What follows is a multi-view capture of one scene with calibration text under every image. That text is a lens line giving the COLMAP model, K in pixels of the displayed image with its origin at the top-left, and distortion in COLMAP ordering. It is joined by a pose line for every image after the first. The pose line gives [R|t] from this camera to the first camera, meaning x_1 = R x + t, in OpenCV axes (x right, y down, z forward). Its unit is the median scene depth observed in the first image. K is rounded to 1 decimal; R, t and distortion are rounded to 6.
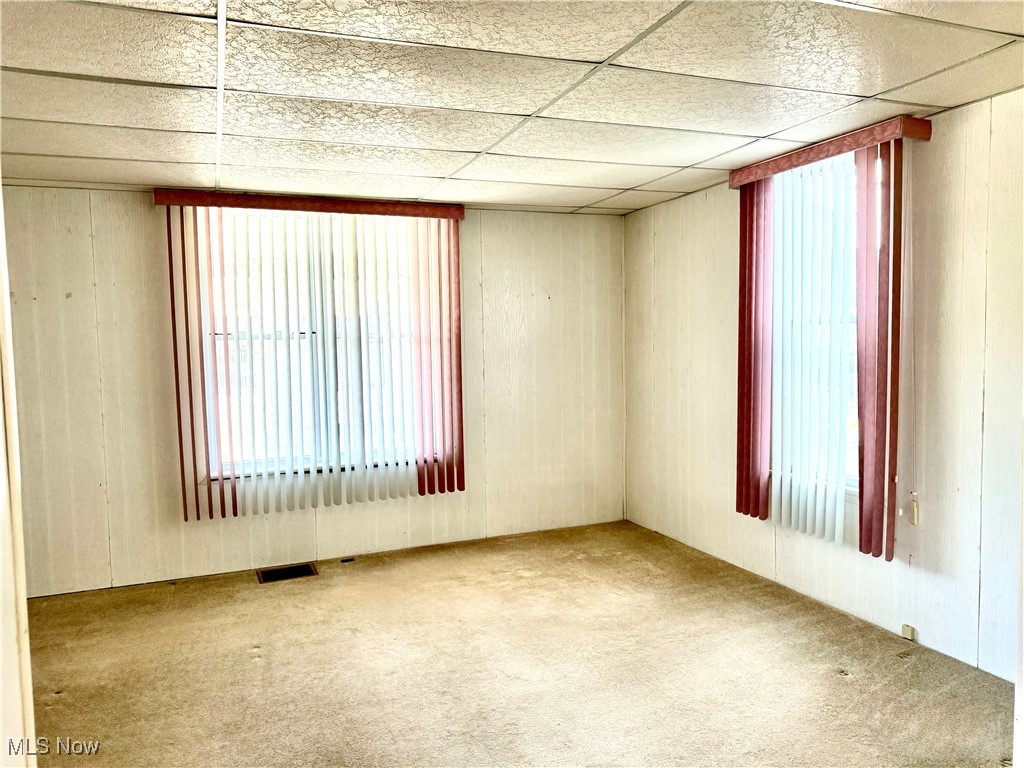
lens RADIAL K [[744.2, 0, 507.7], [0, 744.2, 384.6], [0, 0, 1]] dist [0.078201, -0.086395]
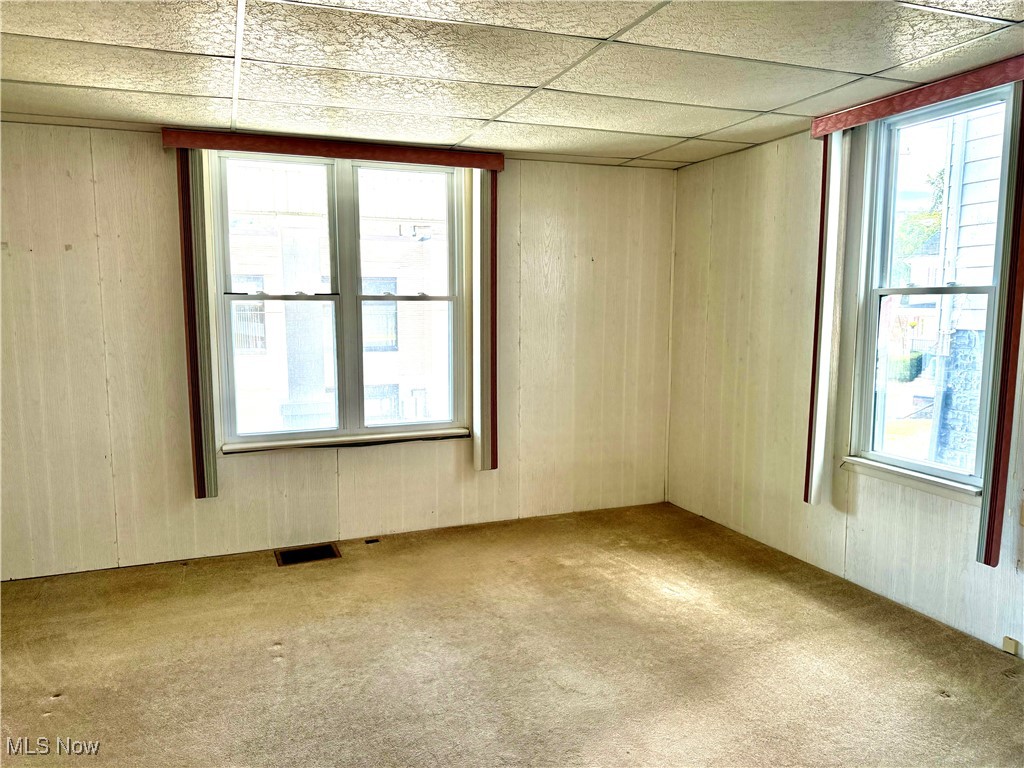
lens RADIAL K [[744.2, 0, 507.7], [0, 744.2, 384.6], [0, 0, 1]] dist [0.078201, -0.086395]
pose [[0.999761, 0.019870, -0.009094, -0.053942], [-0.019405, 0.998629, 0.048609, -0.009468], [0.010048, -0.048421, 0.998776, 0.113778]]
